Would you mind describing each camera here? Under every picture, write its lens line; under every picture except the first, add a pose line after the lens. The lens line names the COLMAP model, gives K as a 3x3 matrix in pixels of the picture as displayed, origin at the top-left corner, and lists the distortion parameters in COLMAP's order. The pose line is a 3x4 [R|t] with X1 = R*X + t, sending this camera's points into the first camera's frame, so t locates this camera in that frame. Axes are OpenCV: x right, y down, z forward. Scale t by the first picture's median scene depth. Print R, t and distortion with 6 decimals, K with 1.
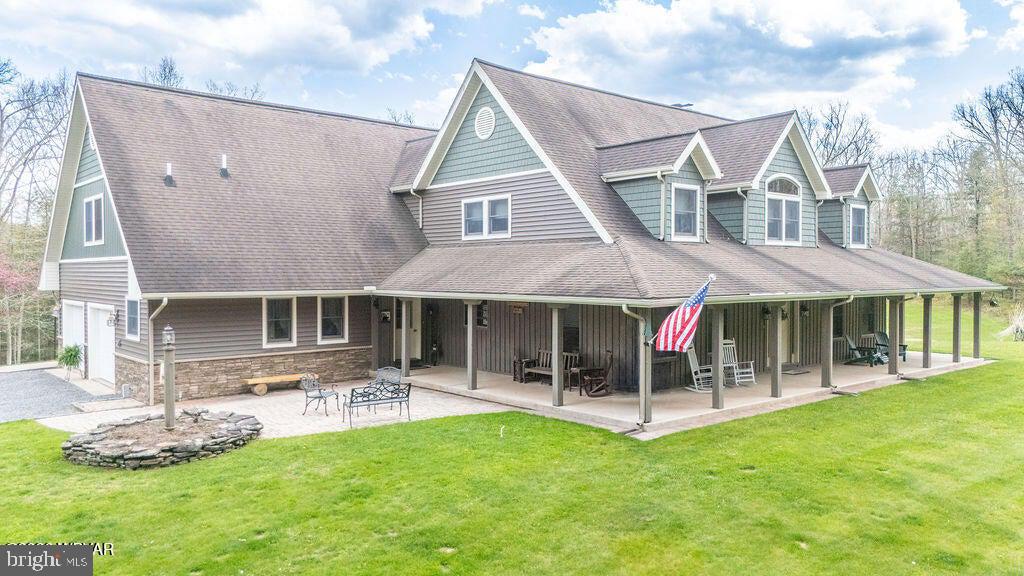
lens RADIAL K [[752.3, 0, 512.2], [0, 752.3, 292.4], [0, 0, 1]] dist [0.059972, -0.058312]
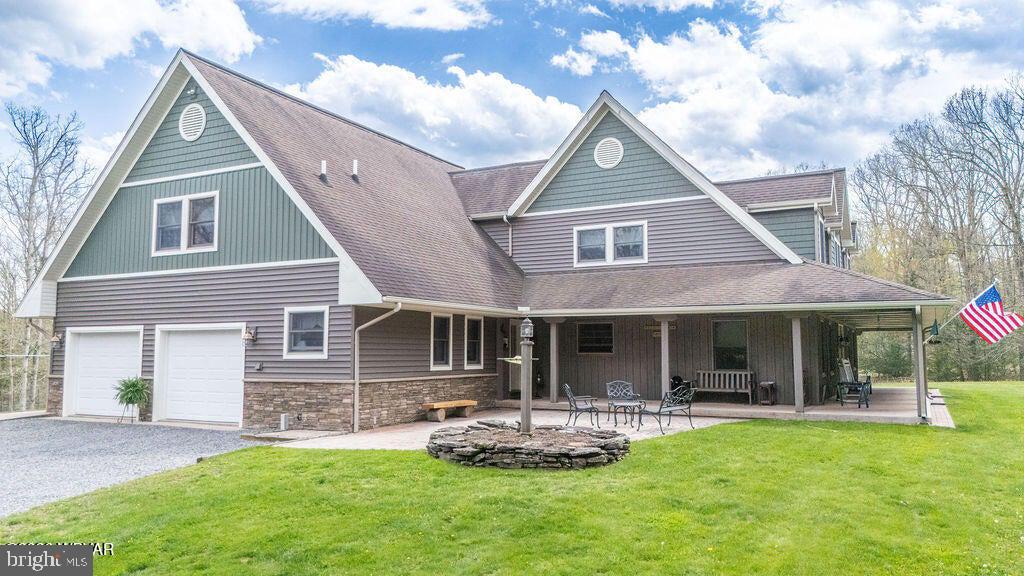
lens RADIAL K [[752.3, 0, 510.1], [0, 752.3, 293.6], [0, 0, 1]] dist [0.059972, -0.058312]
pose [[0.931303, 0.029726, 0.363030, -0.550879], [0.009287, 0.994403, -0.105248, 0.075423], [-0.364127, 0.101389, 0.925814, 0.124430]]
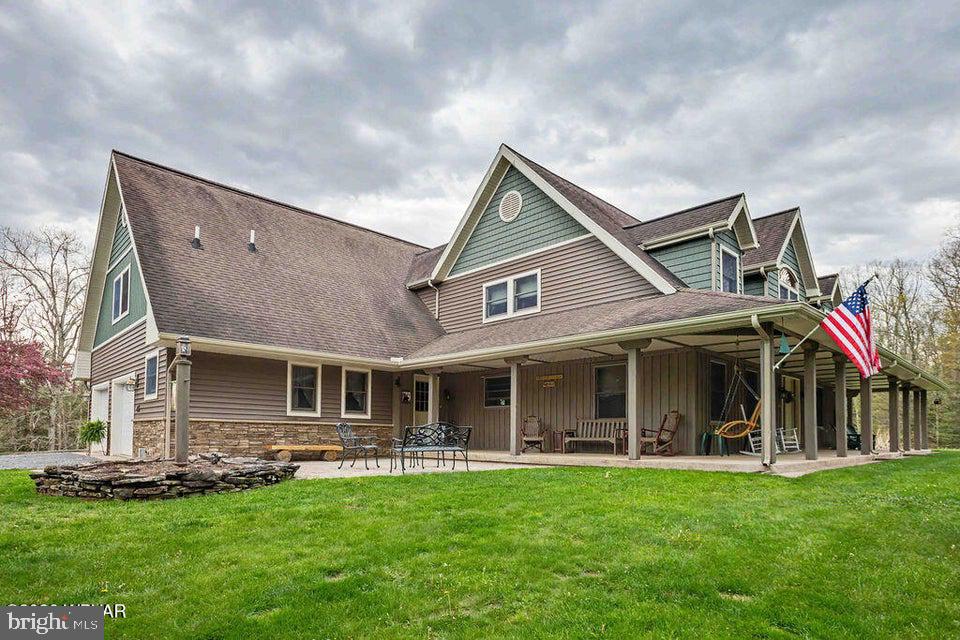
lens RADIAL K [[541.0, 0, 475.9], [0, 541.0, 425.5], [0, 0, 1]] dist [-0.050994, 0.015509]
pose [[0.998491, 0.012002, 0.053594, -0.123695], [-0.009452, 0.998822, -0.047586, 0.112718], [-0.054102, 0.047007, 0.997428, 0.302779]]
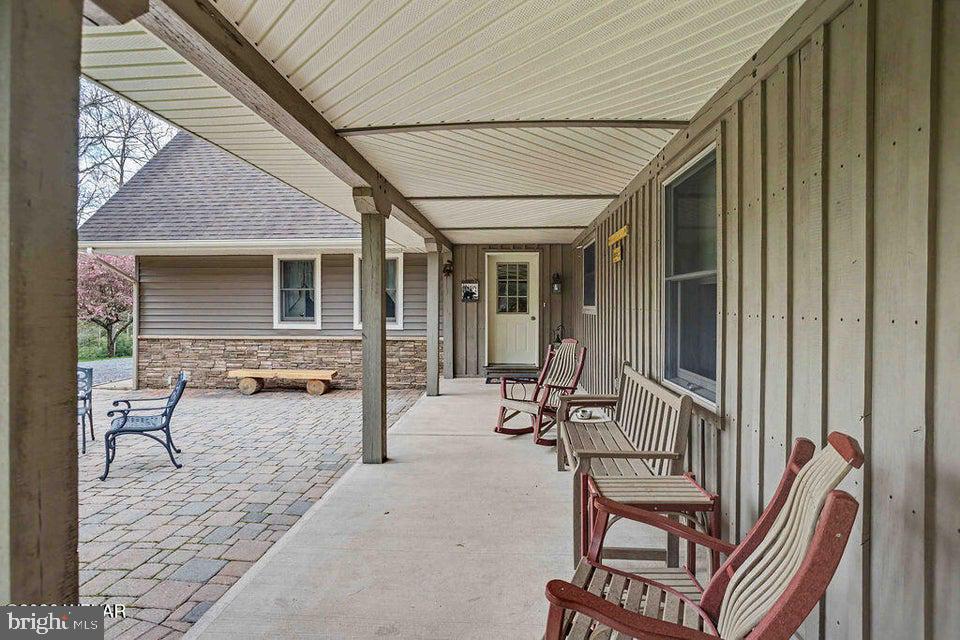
lens RADIAL K [[495.3, 0, 480.7], [0, 495.3, 314.8], [0, 0, 1]] dist [-0.023434, 0.000119]
pose [[0.714567, 0.010367, -0.699490, 0.130031], [-0.020035, 0.999783, -0.005649, 0.057685], [0.699280, 0.018051, 0.714620, 0.779296]]
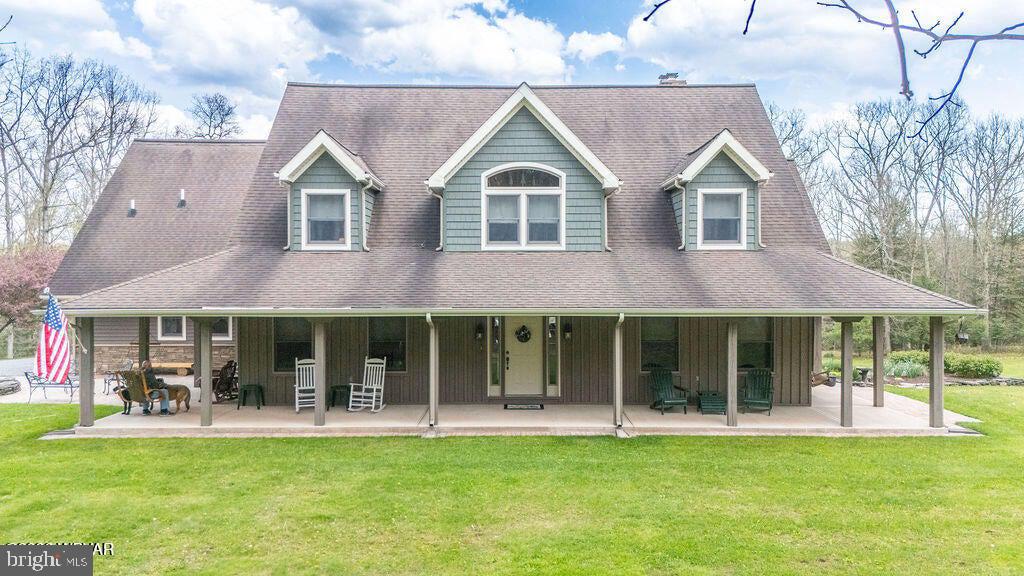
lens RADIAL K [[752.3, 0, 512.0], [0, 752.3, 286.1], [0, 0, 1]] dist [0.059972, -0.058312]
pose [[0.761598, 0.009572, -0.647979, 0.924570], [-0.017531, 0.999829, -0.005835, -0.019526], [0.647813, 0.015803, 0.761635, 0.396297]]
